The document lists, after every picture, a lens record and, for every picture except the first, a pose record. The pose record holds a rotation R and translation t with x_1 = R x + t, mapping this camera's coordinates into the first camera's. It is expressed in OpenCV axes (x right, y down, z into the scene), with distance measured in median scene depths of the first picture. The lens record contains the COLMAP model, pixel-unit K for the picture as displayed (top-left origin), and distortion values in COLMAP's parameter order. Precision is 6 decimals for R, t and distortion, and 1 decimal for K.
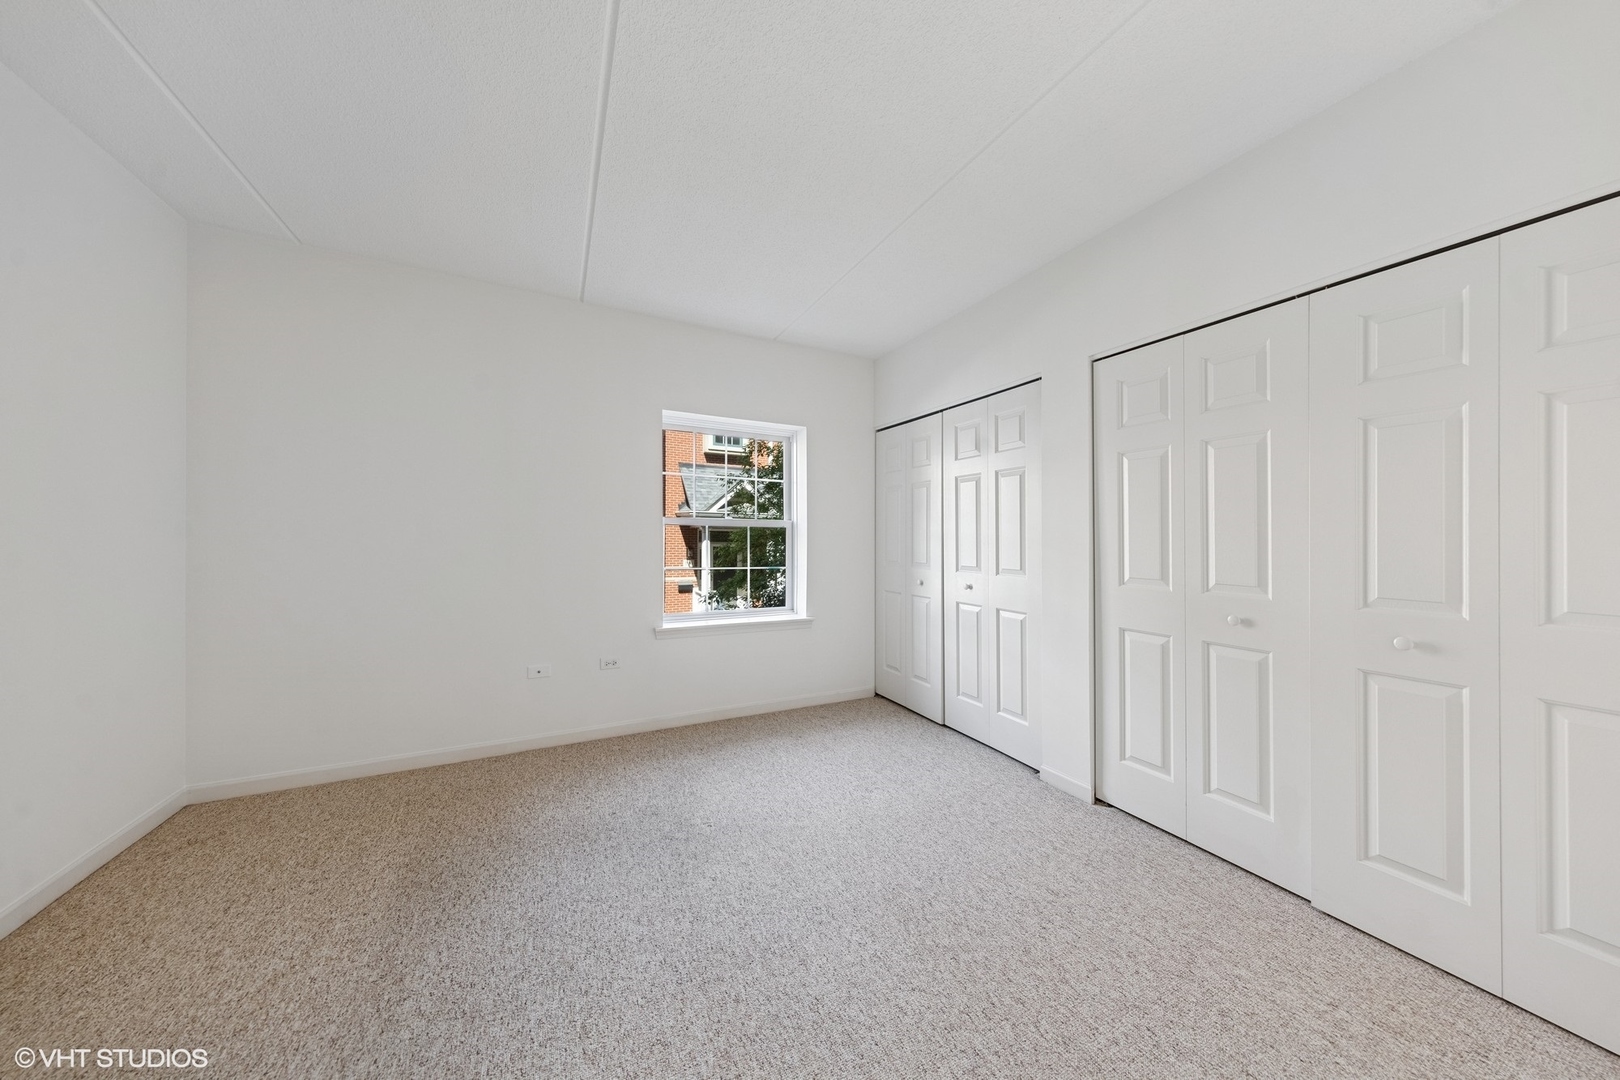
lens RADIAL K [[508.7, 0, 809.8], [0, 508.7, 543.4], [0, 0, 1]] dist [0.003765, -0.000080]
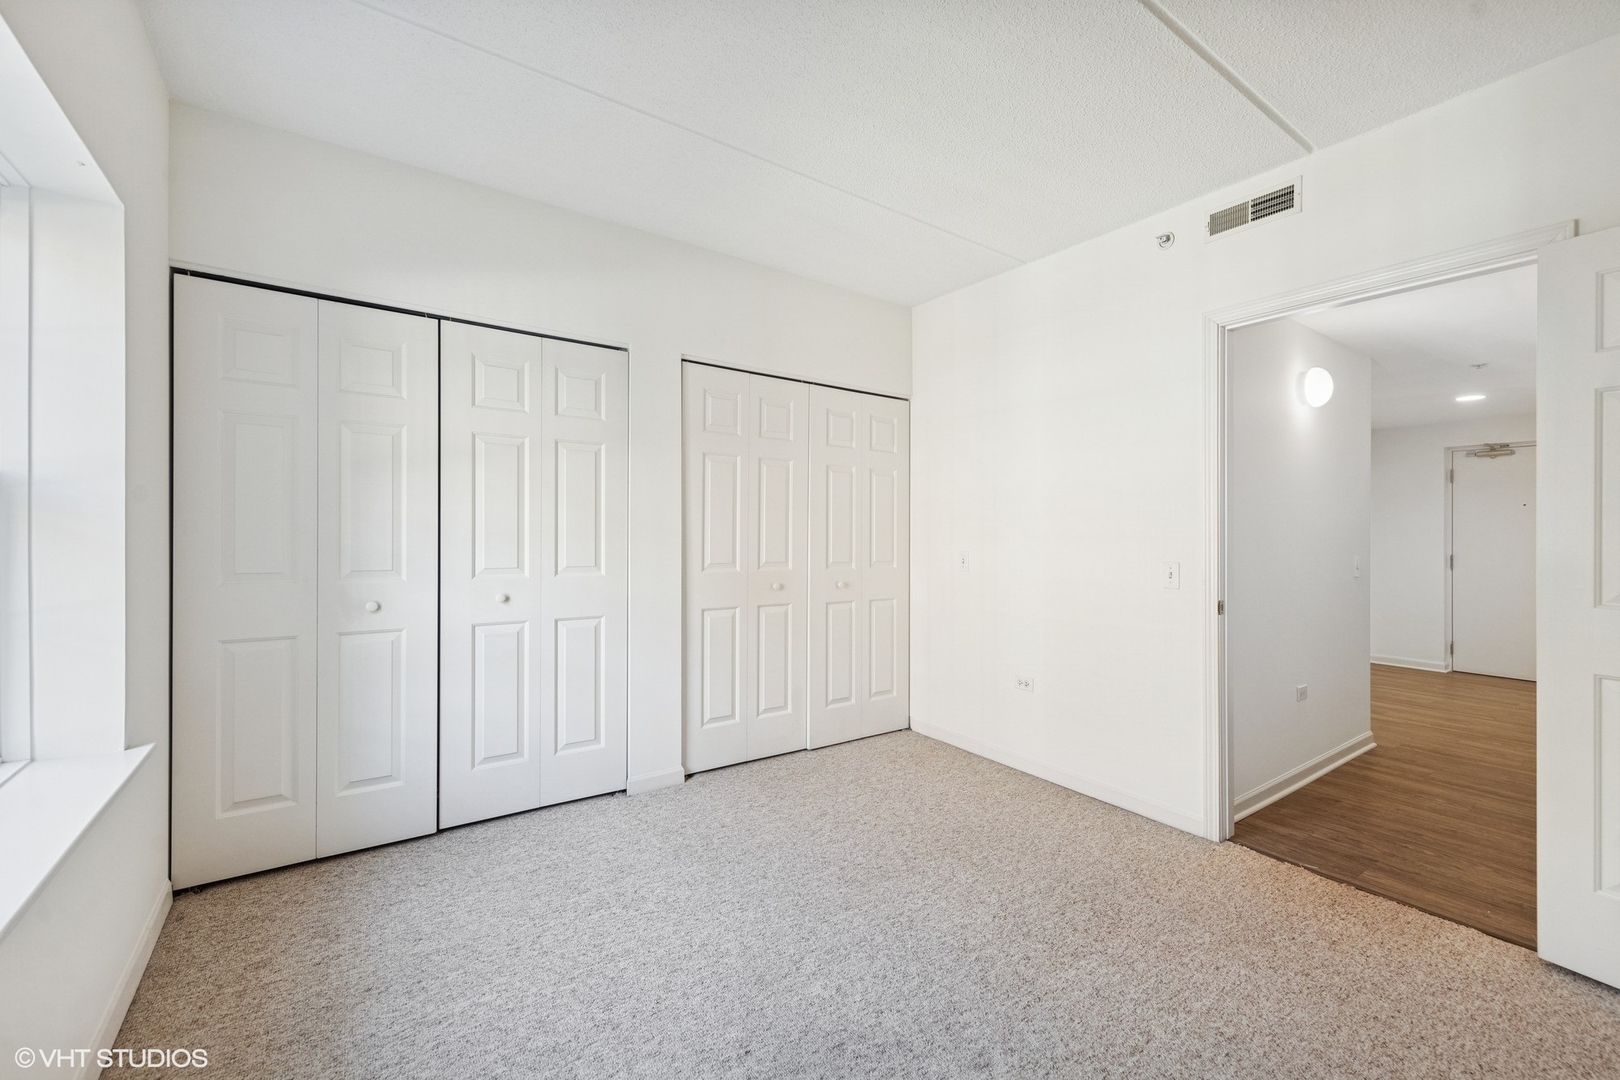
lens RADIAL K [[669.2, 0, 811.4], [0, 669.2, 526.7], [0, 0, 1]] dist [0.001483, 0.000038]
pose [[-0.154629, -0.000489, 0.987973, -0.840896], [-0.002066, 0.999998, 0.000172, -0.015651], [-0.987971, -0.002015, -0.154629, 0.949973]]
